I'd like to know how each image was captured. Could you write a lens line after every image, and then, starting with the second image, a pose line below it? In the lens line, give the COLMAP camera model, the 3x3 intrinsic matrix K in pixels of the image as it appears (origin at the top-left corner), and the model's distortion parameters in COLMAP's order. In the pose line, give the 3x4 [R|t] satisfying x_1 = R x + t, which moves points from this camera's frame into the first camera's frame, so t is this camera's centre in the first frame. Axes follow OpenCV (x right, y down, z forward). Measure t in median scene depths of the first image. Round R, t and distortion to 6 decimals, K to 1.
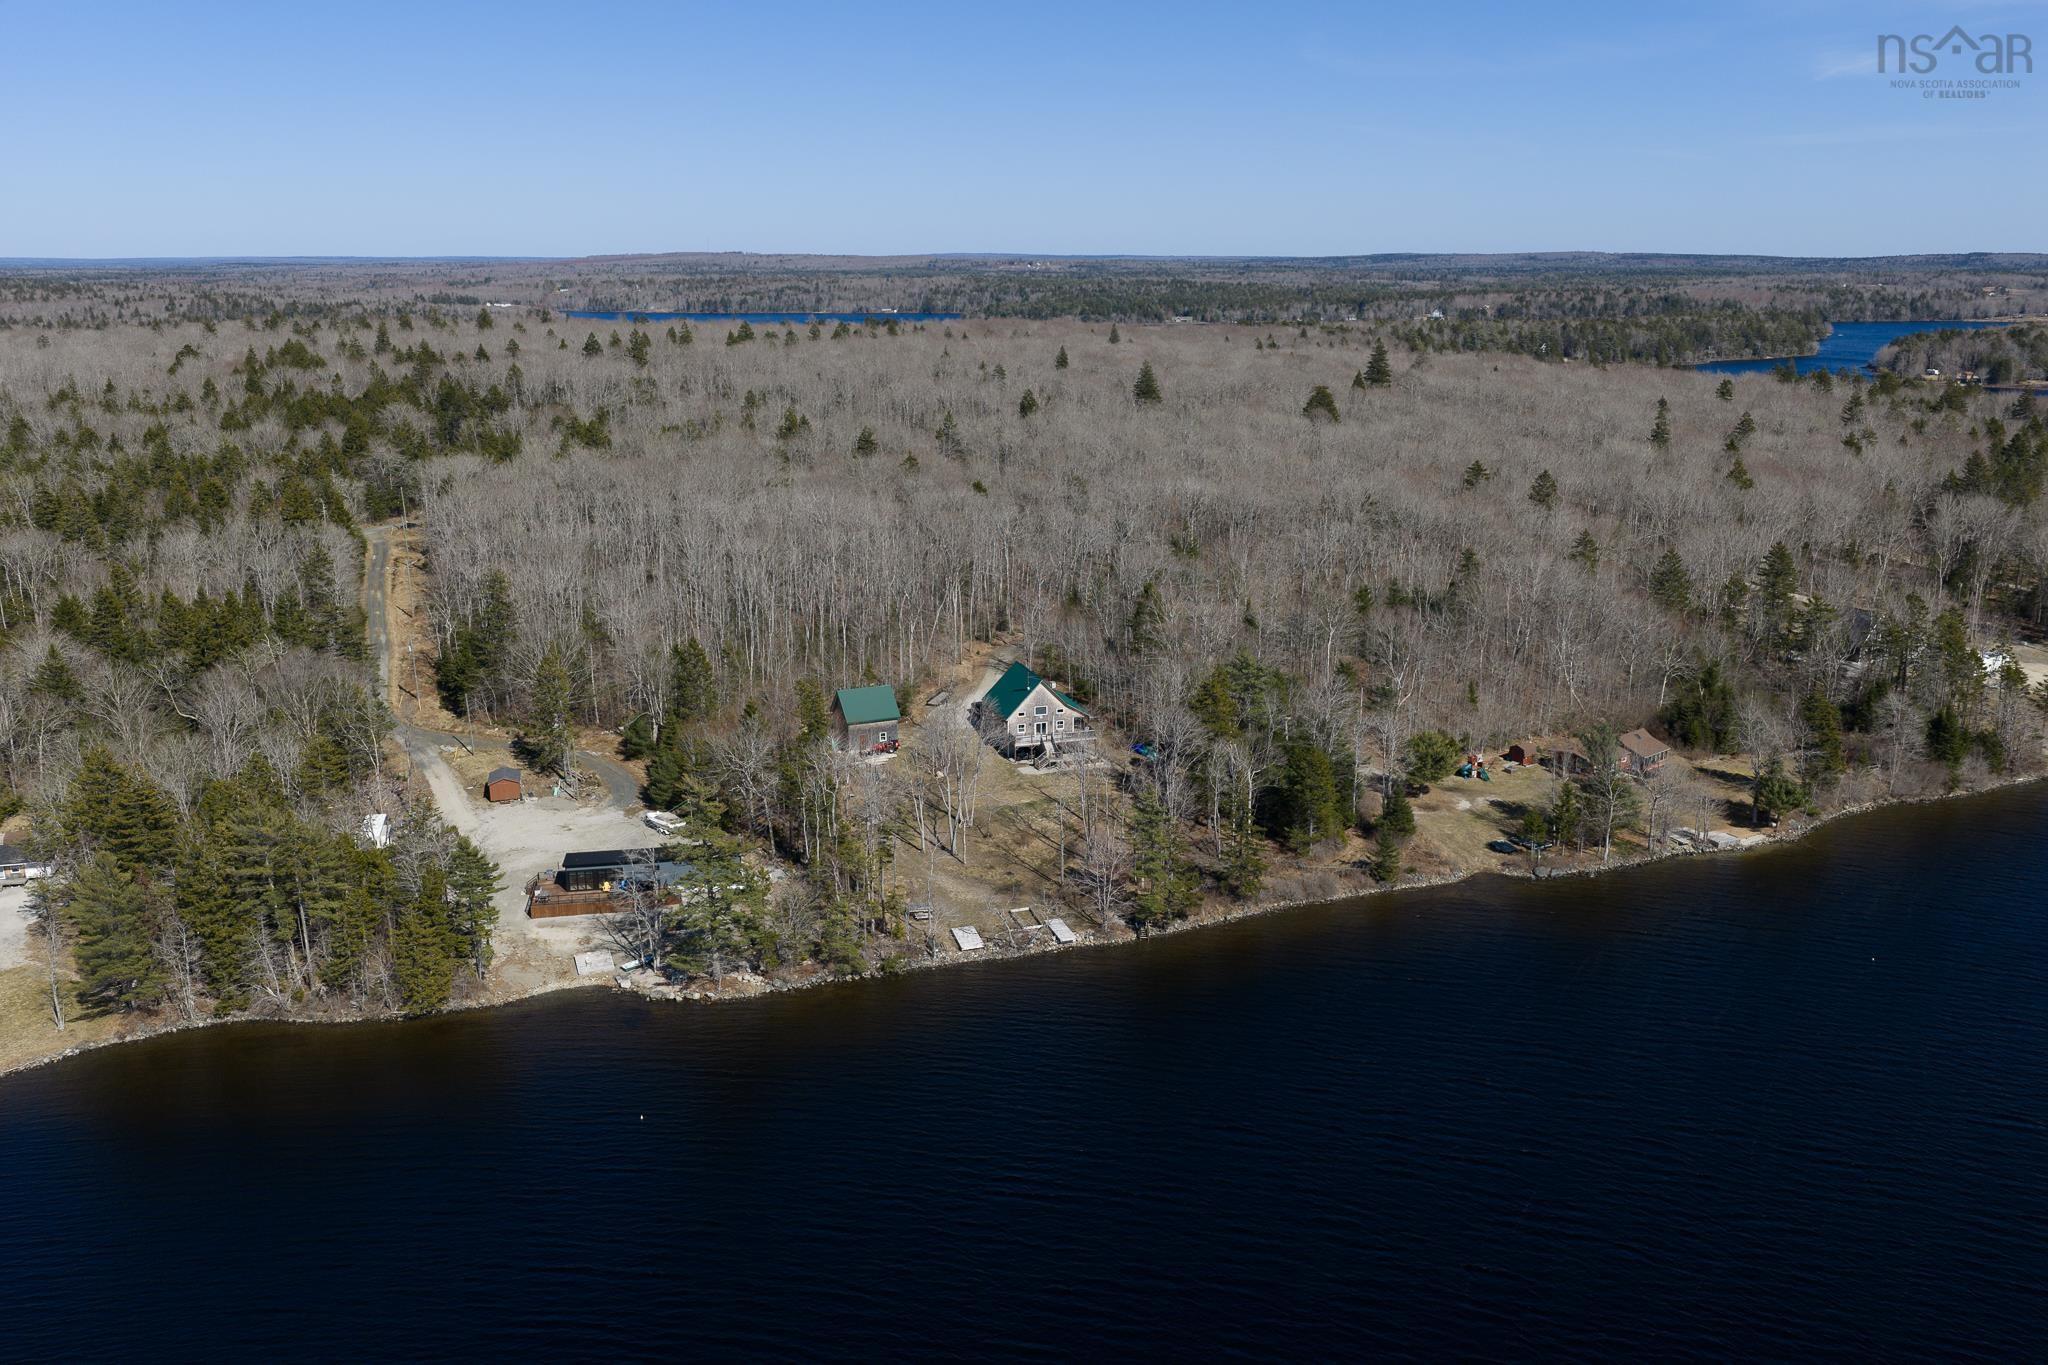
lens RADIAL K [[1696.7, 0, 1024.0], [0, 1696.7, 682.5], [0, 0, 1]] dist [0.027654, 0.001273]
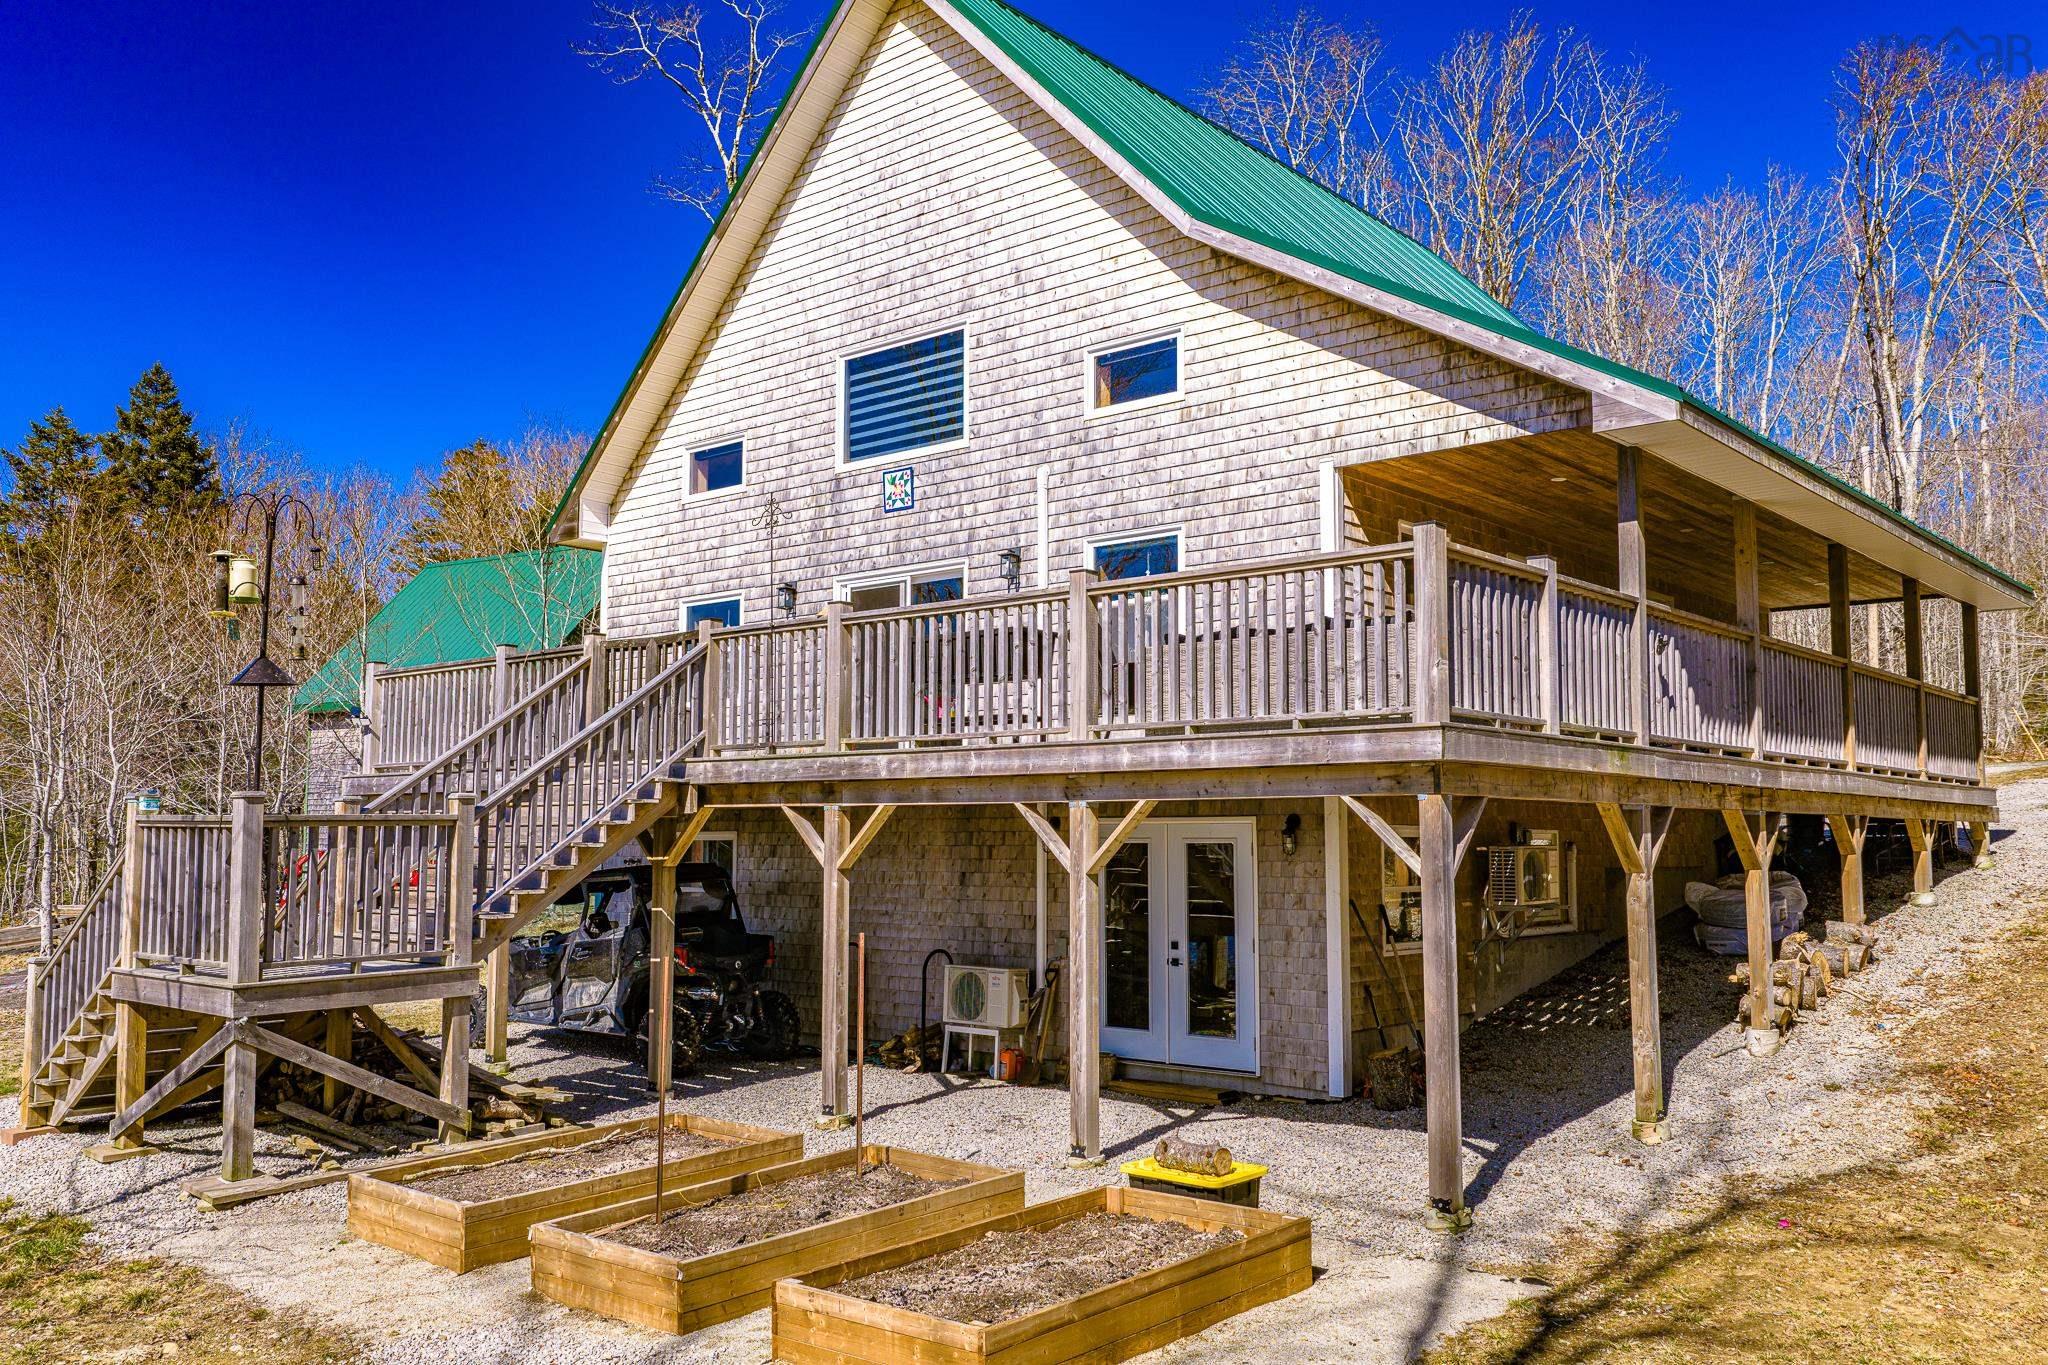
lens RADIAL K [[1696.7, 0, 1024.0], [0, 1696.7, 682.5], [0, 0, 1]] dist [0.027654, 0.001273]
pose [[0.506065, -0.074594, -0.859264, 0.072907], [-0.211713, 0.955030, -0.207596, 0.041802], [0.836108, 0.286974, 0.467515, 0.980355]]
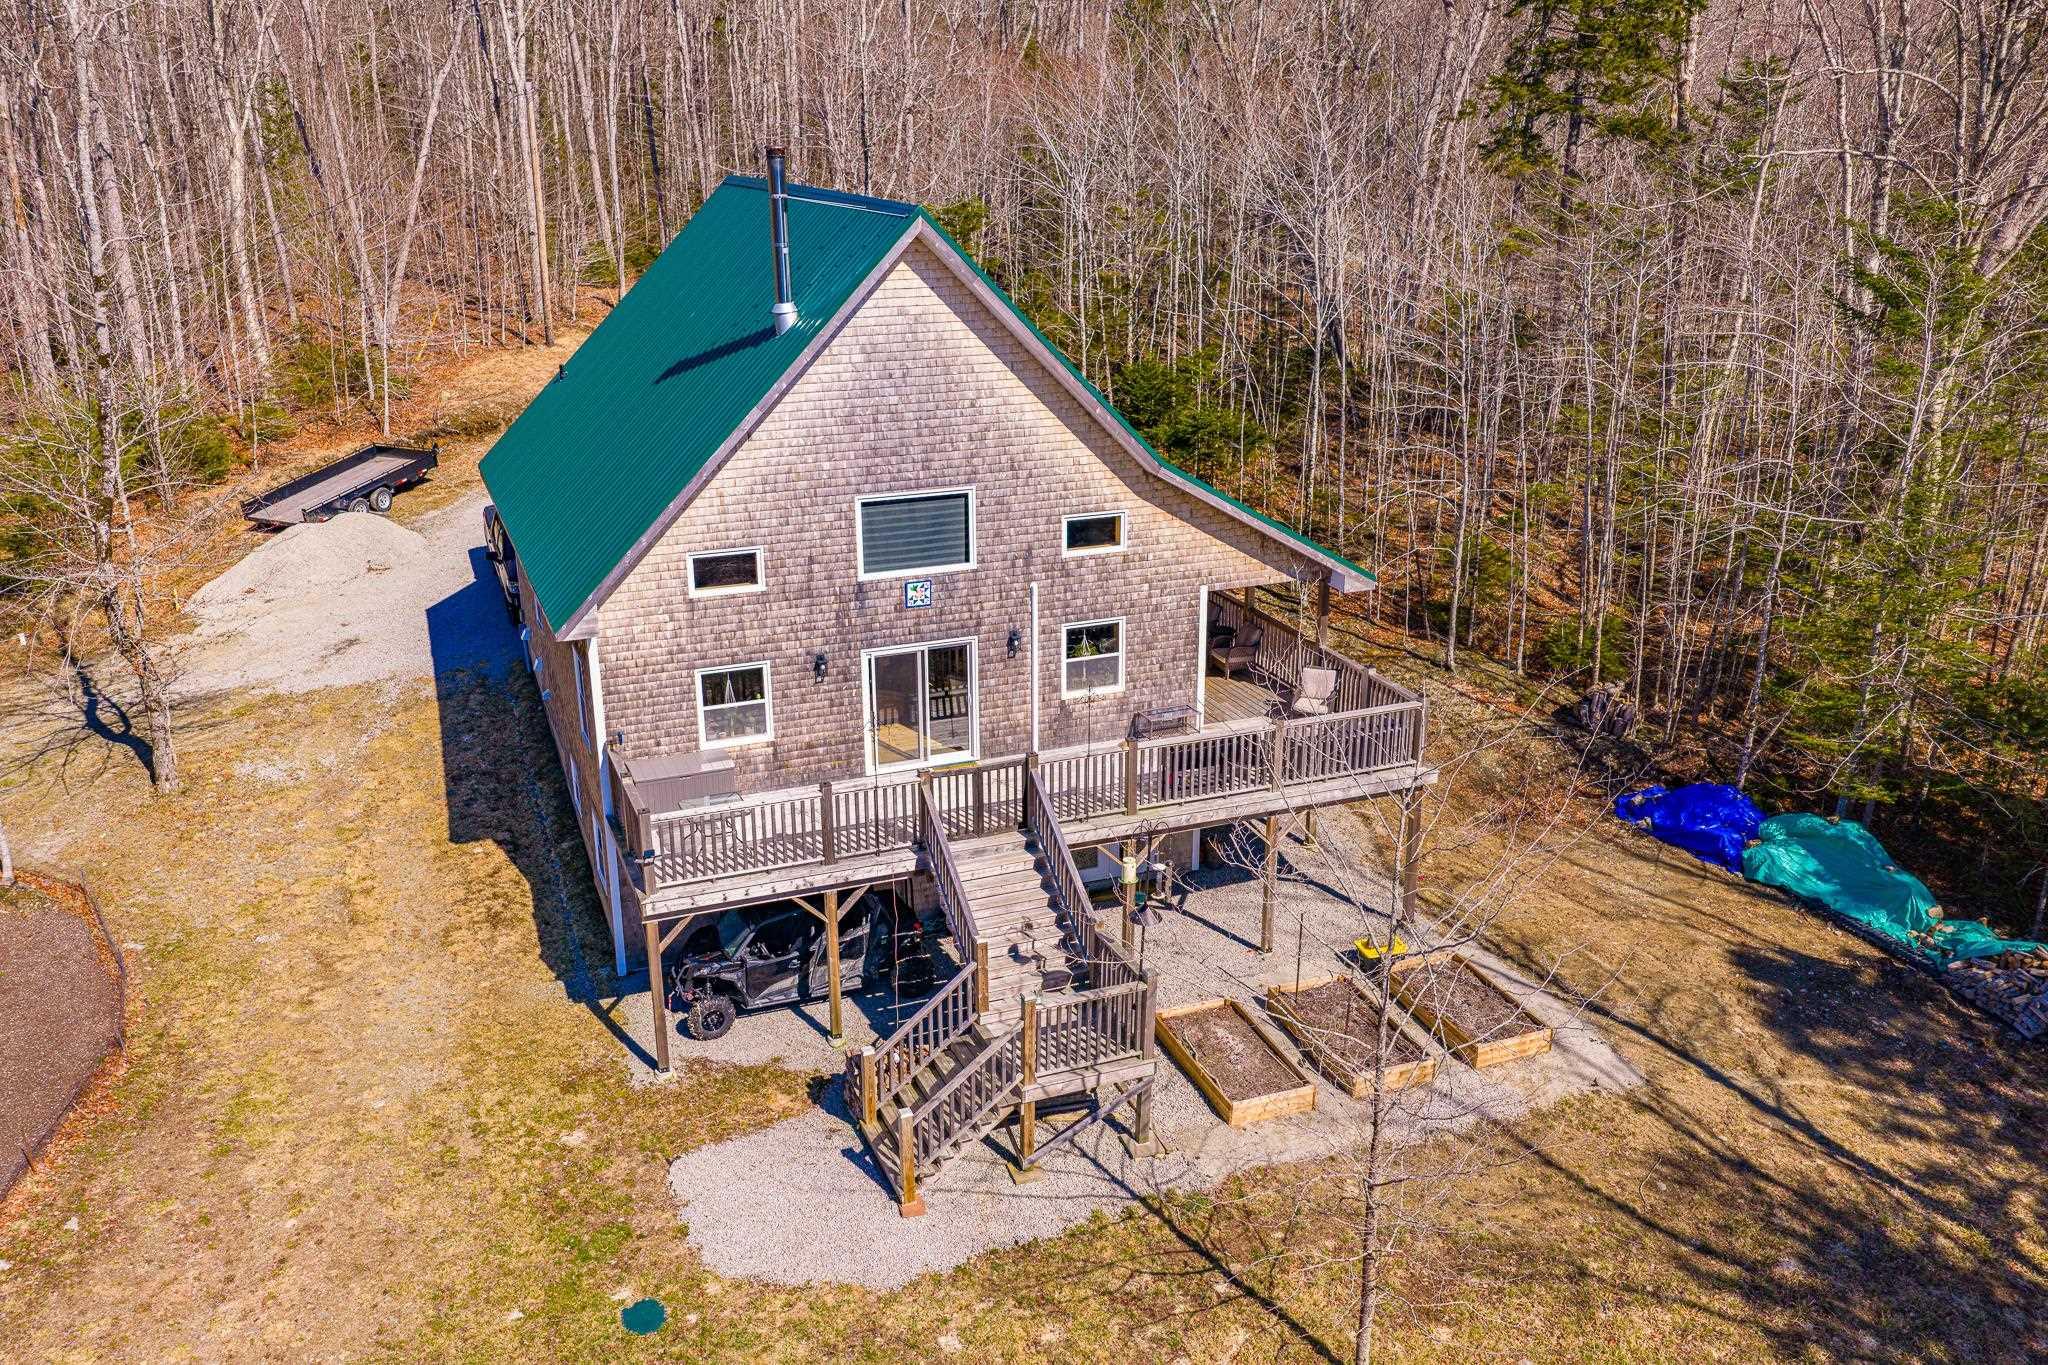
lens RADIAL K [[1696.7, 0, 1024.0], [0, 1696.7, 682.5], [0, 0, 1]] dist [0.027654, 0.001273]
pose [[0.997744, -0.018209, 0.064609, 0.009810], [0.012873, 0.996544, 0.082063, 0.017496], [-0.065880, -0.081046, 0.994531, 0.899275]]
